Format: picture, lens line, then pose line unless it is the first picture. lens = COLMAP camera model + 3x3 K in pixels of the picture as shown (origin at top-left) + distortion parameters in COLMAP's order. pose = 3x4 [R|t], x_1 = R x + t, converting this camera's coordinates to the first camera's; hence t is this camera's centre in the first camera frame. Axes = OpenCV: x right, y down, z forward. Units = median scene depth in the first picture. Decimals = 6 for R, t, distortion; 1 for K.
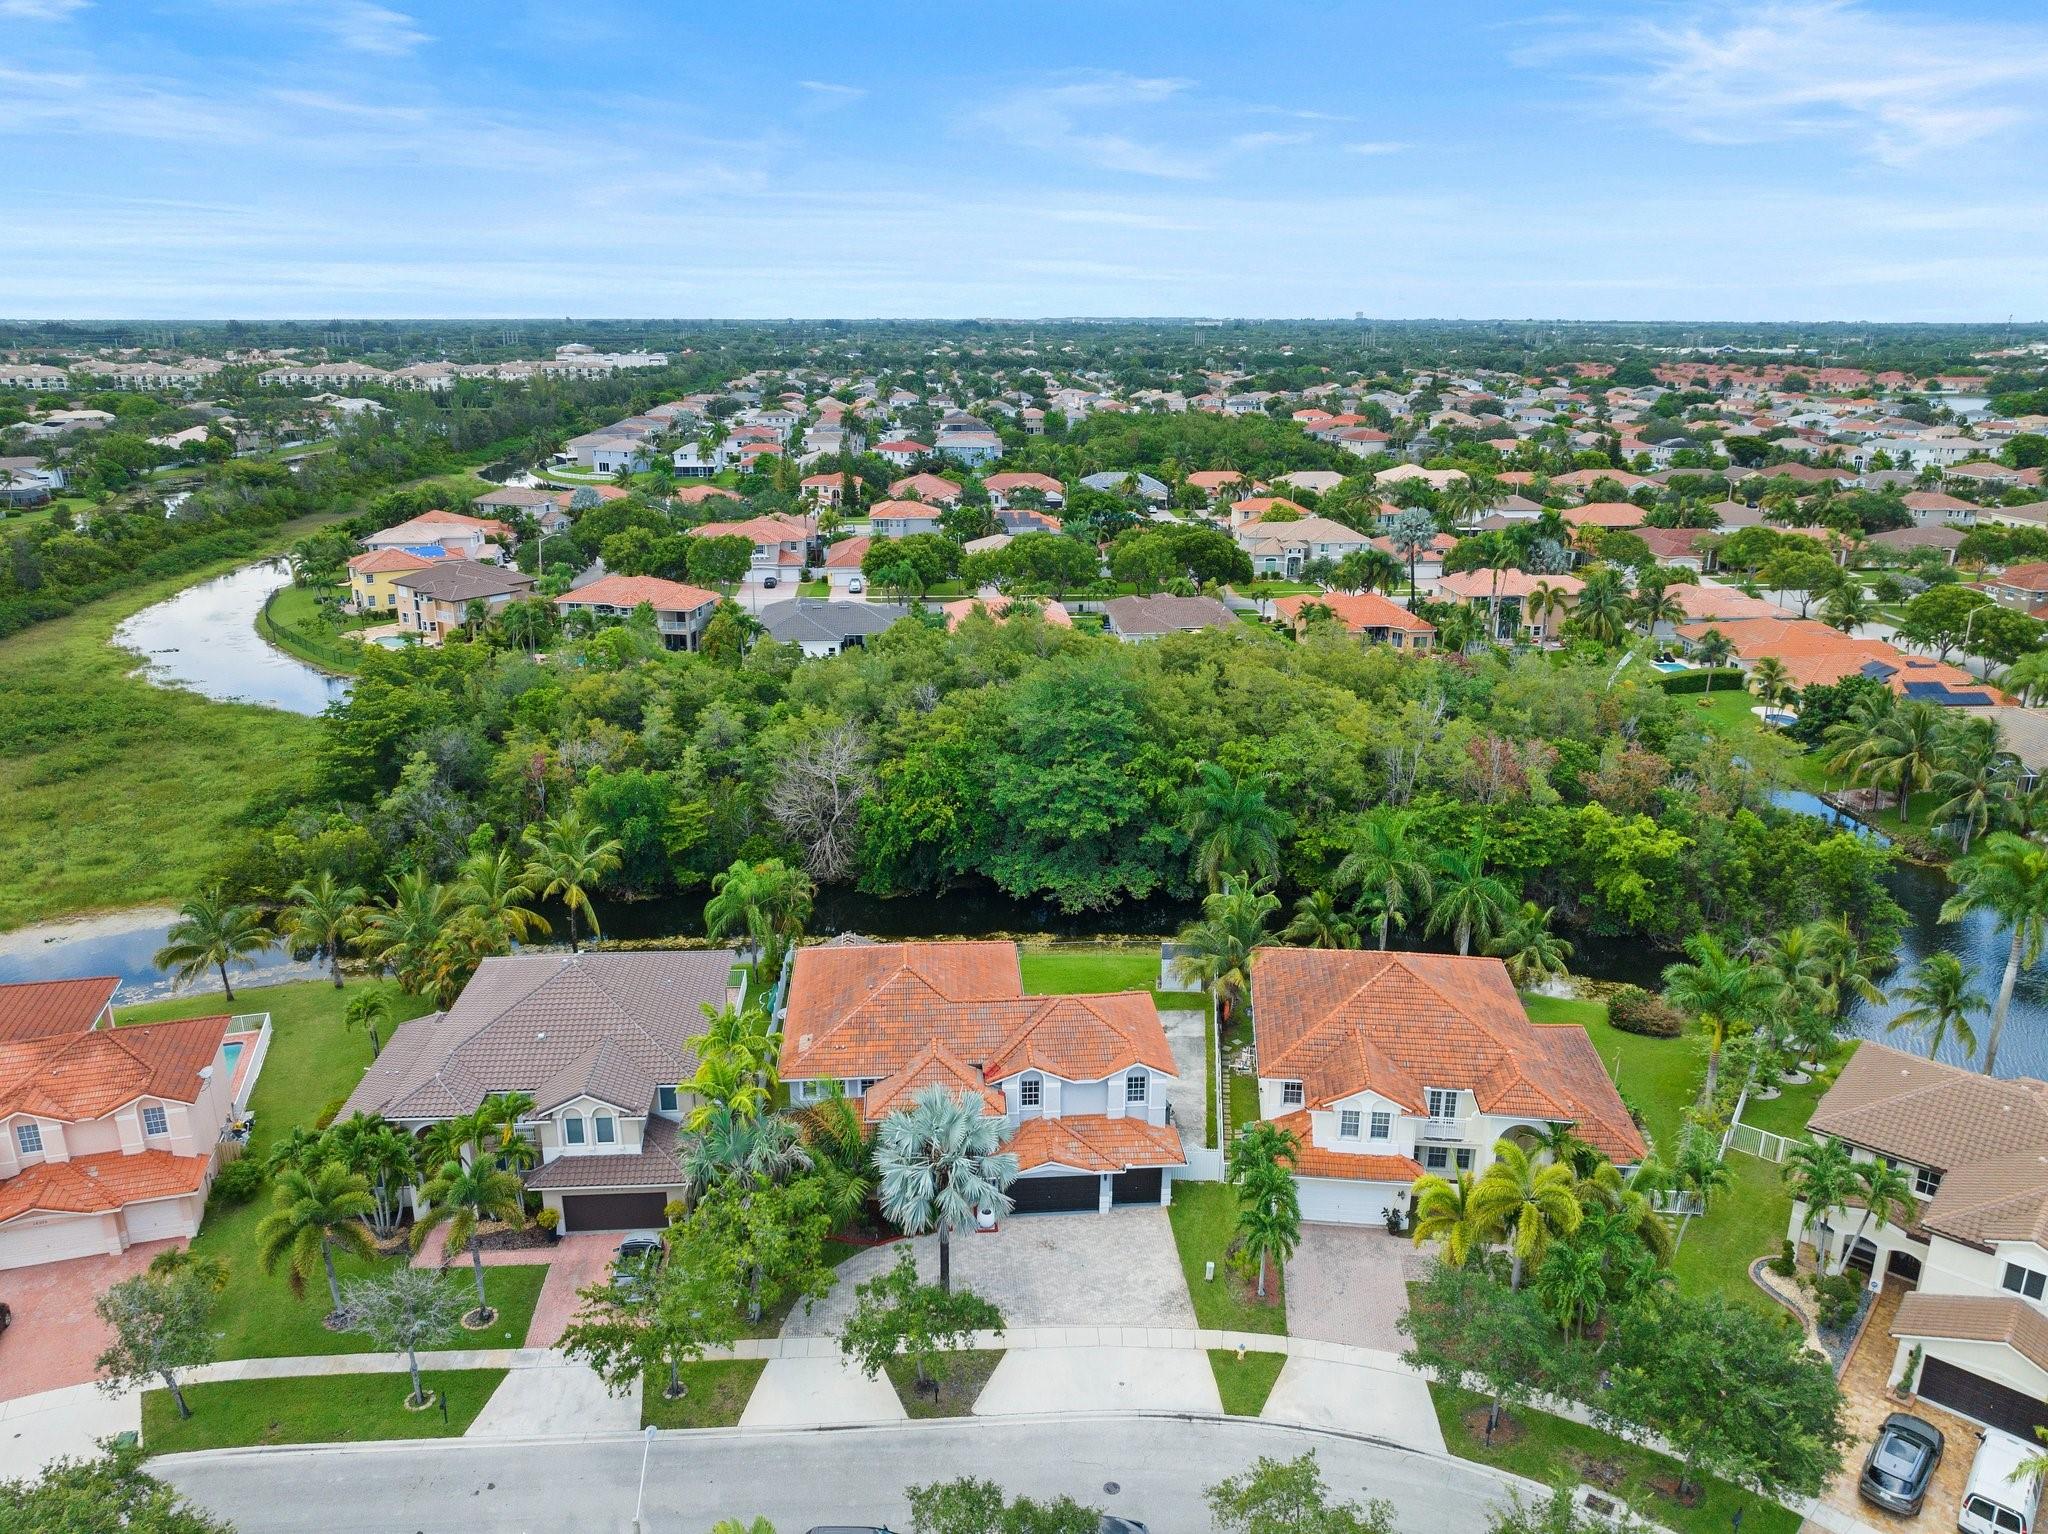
lens RADIAL K [[1480.8, 0, 1024.0], [0, 1480.8, 767.0], [0, 0, 1]] dist [0.036155, -0.142136]
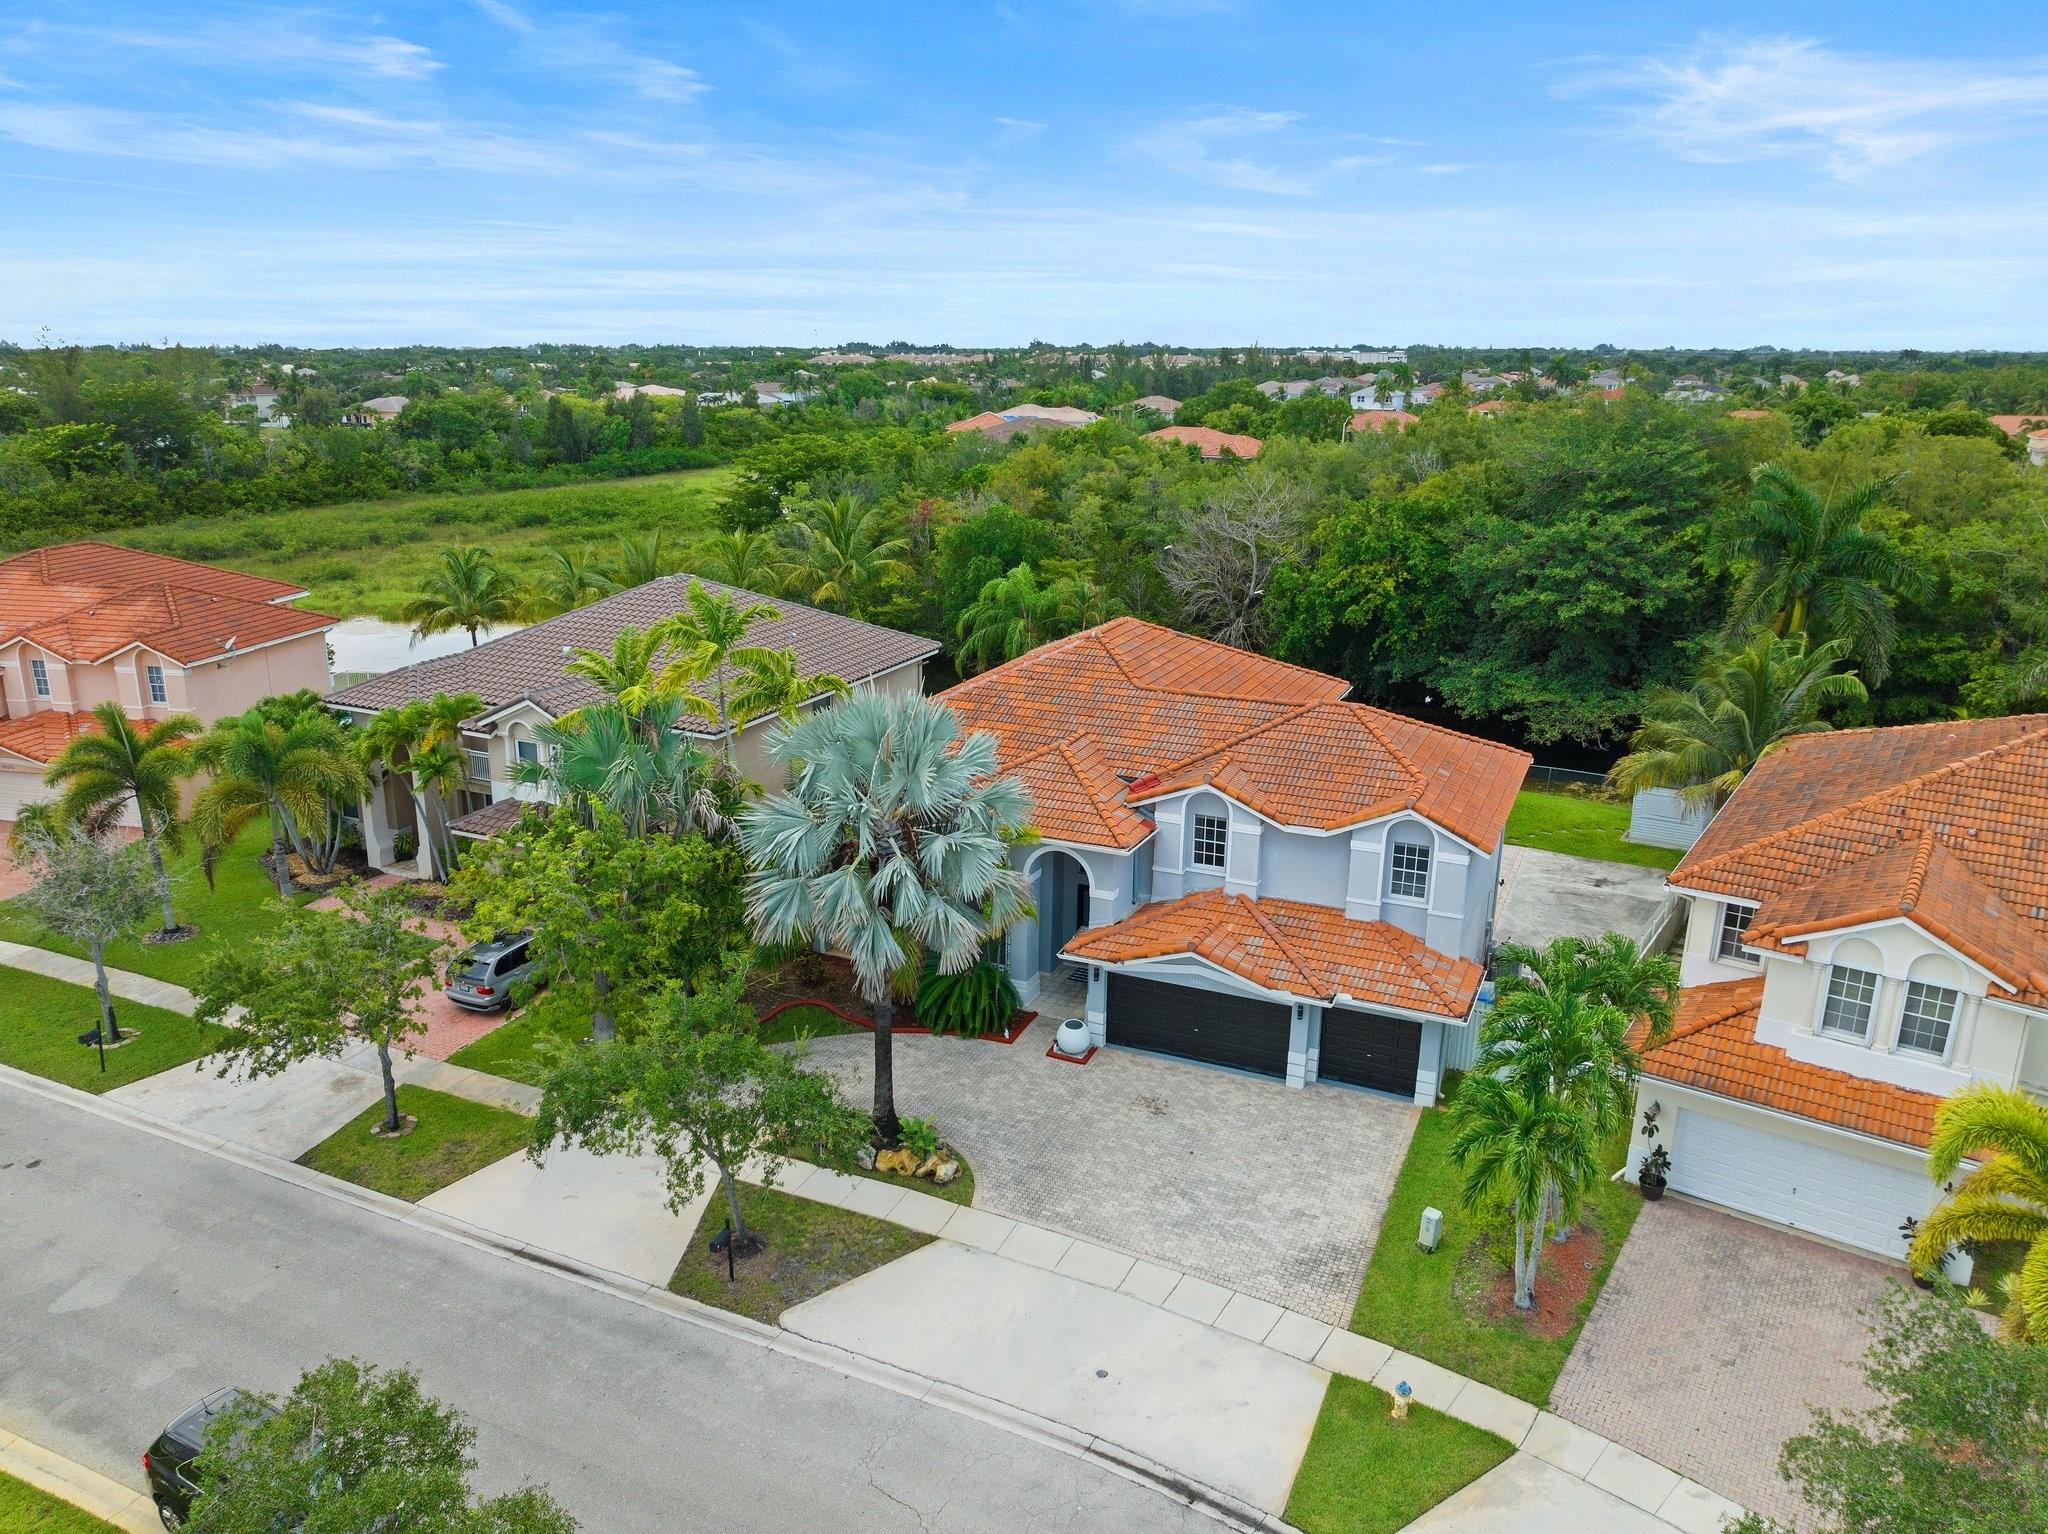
lens RADIAL K [[1480.8, 0, 1024.0], [0, 1480.8, 767.0], [0, 0, 1]] dist [0.036155, -0.142136]
pose [[0.876598, 0.142022, -0.459789, 0.191553], [-0.155547, 0.987791, 0.008560, 0.201982], [0.455392, 0.064016, 0.887987, 0.498269]]
